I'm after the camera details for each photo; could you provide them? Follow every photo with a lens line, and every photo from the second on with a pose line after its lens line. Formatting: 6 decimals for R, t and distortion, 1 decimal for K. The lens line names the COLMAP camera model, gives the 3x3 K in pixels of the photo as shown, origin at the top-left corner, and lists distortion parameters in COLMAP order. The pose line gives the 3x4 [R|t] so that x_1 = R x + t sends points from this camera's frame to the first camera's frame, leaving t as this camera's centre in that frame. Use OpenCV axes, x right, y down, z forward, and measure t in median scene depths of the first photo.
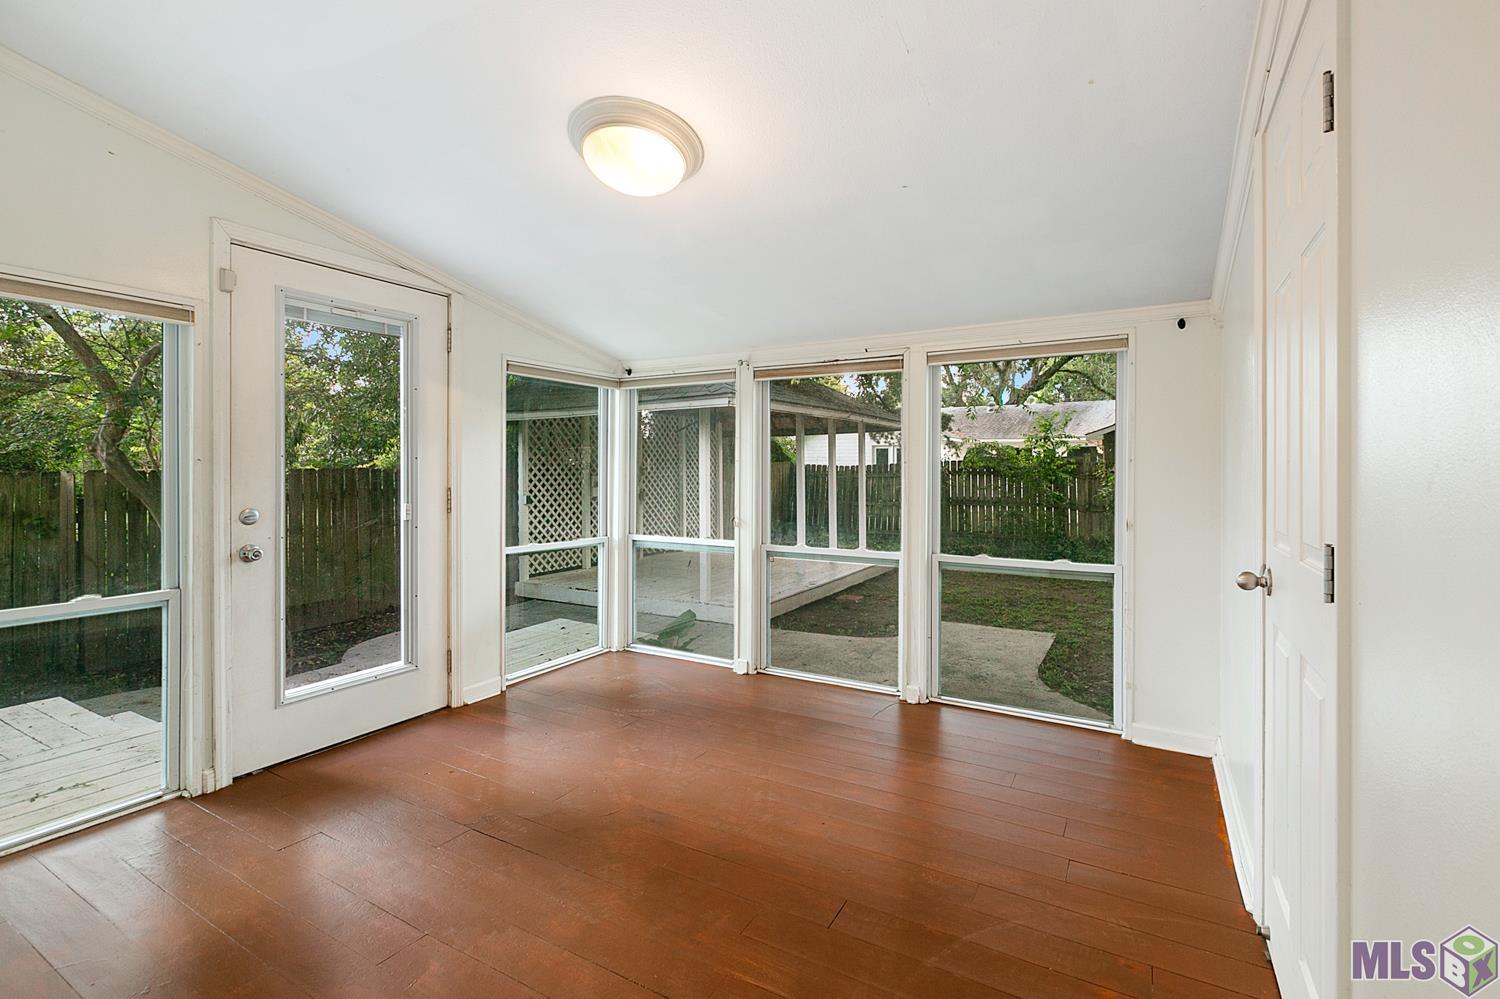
lens RADIAL K [[693.2, 0, 746.9], [0, 693.2, 468.3], [0, 0, 1]] dist [-0.000902, -0.000114]
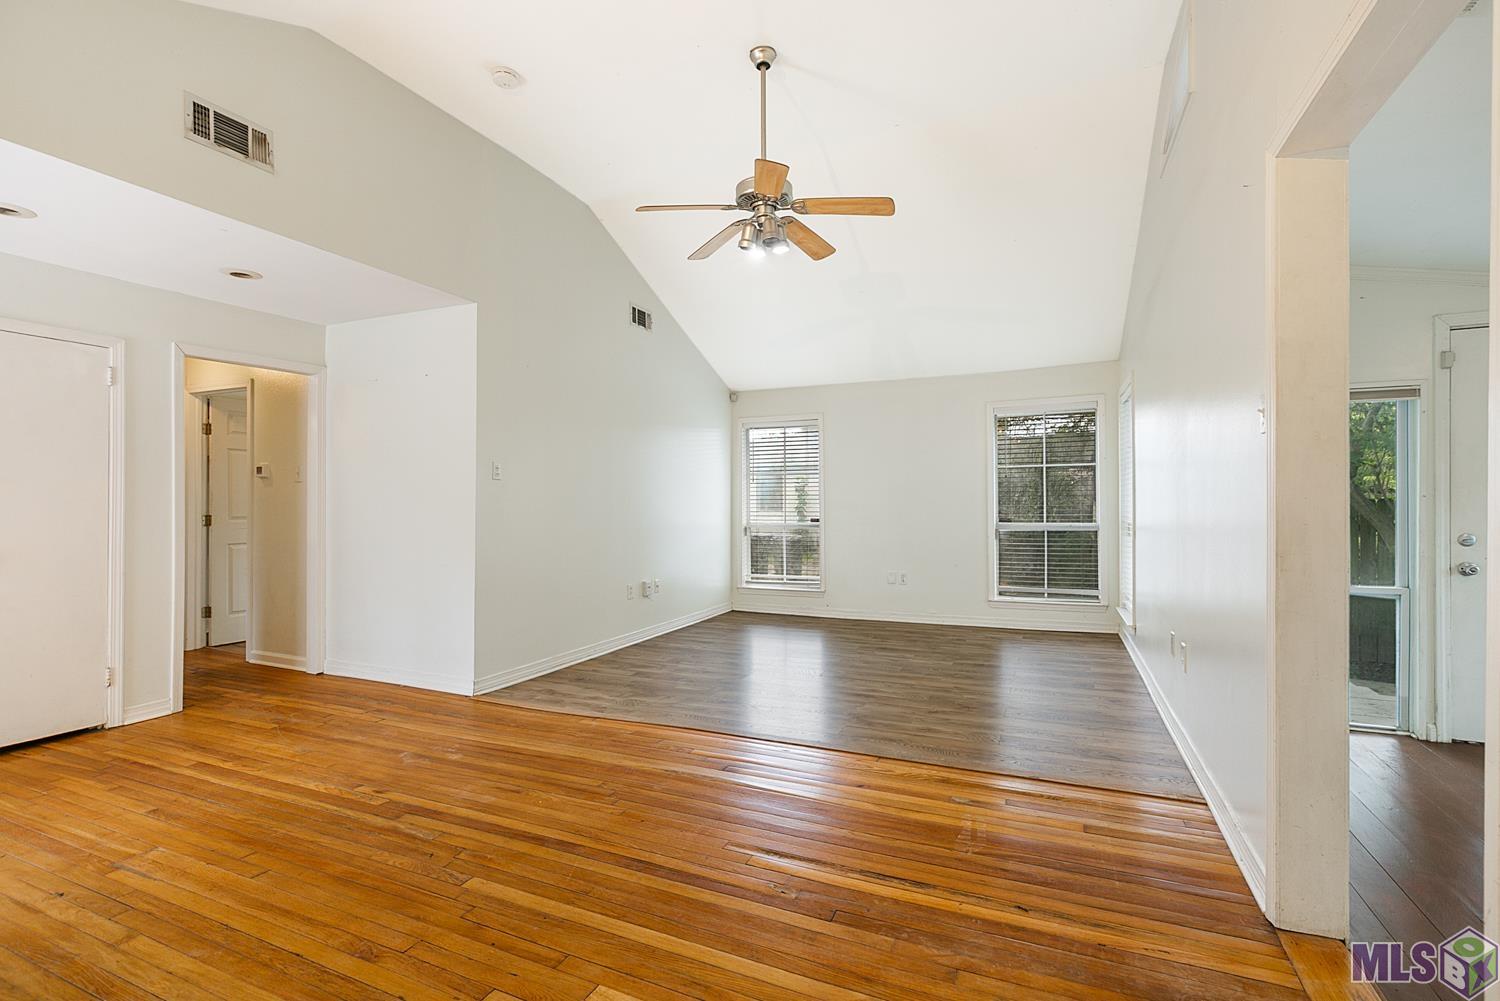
lens RADIAL K [[693.2, 0, 747.5], [0, 693.2, 500.3], [0, 0, 1]] dist [-0.000902, -0.000114]
pose [[0.118915, -0.001947, -0.992902, 0.405927], [-0.001215, 0.999997, -0.002107, 0.000567], [0.992904, 0.001457, 0.118913, -0.486527]]
